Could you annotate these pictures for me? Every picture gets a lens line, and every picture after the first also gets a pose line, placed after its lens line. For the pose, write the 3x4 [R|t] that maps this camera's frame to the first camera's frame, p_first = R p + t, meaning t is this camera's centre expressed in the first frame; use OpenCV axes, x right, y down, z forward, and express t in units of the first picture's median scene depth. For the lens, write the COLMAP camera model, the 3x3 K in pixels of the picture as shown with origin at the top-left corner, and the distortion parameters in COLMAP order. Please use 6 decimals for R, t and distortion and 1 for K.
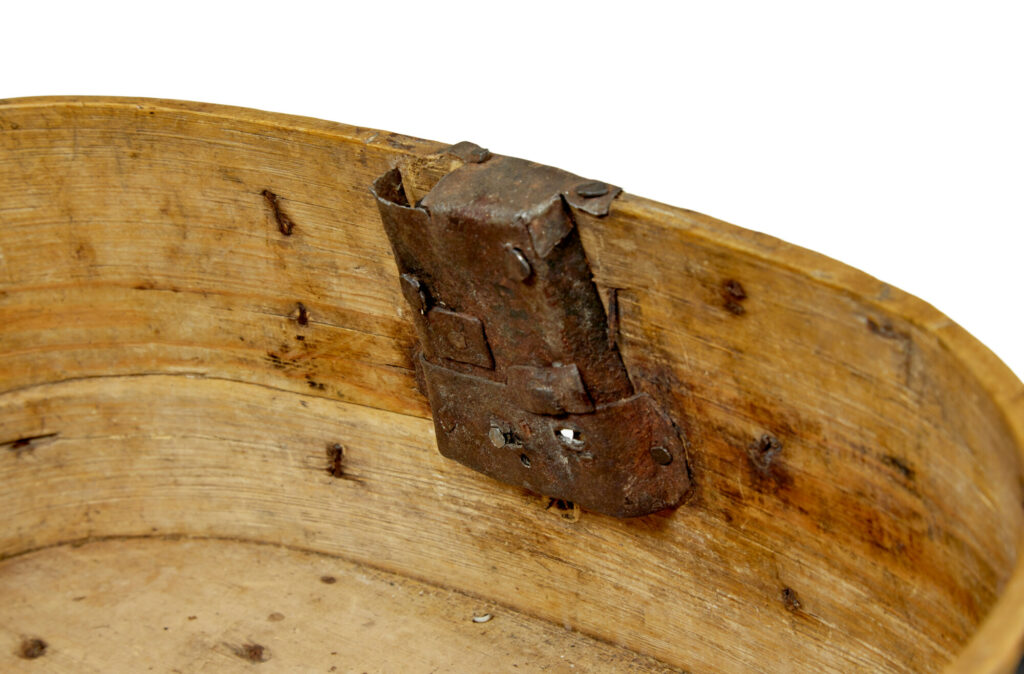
lens RADIAL K [[3139.0, 0, 512.0], [0, 3139.0, 337.0], [0, 0, 1]] dist [-0.231266, -0.434375]
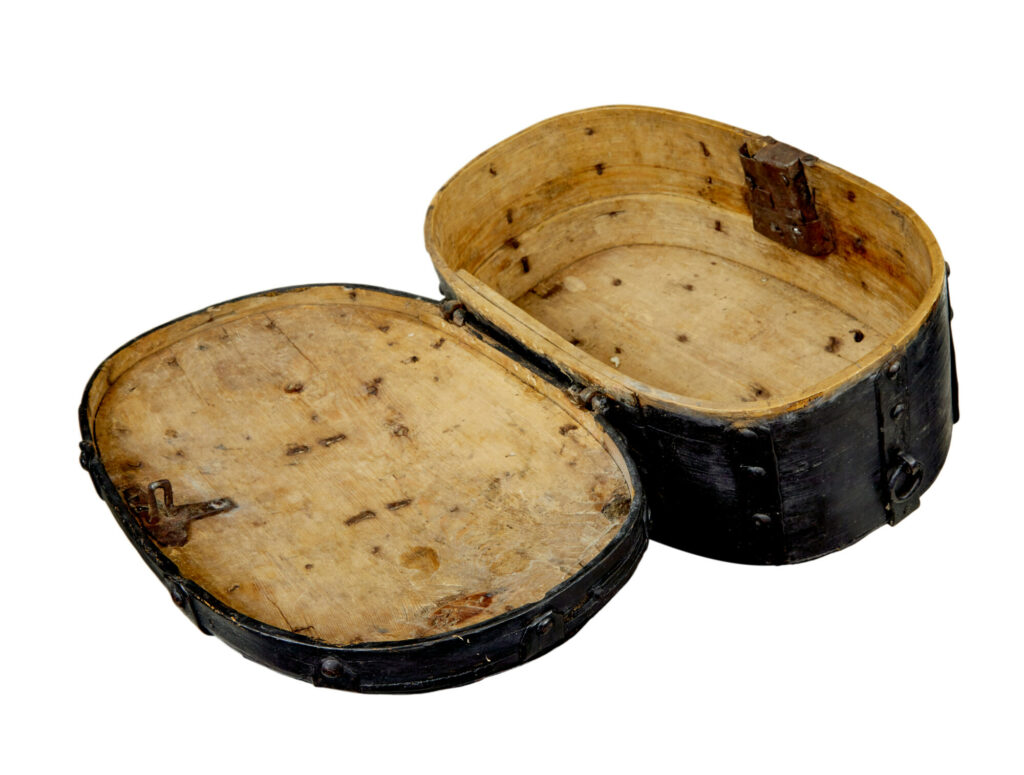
lens RADIAL K [[1150.5, 0, 512.0], [0, 1150.5, 387.5], [0, 0, 1]] dist [-0.001187, -0.003293]
pose [[0.976295, 0.053909, -0.209625, -0.009097], [-0.008758, 0.977532, 0.210604, -0.048422], [0.216268, -0.203776, 0.954832, -0.190089]]
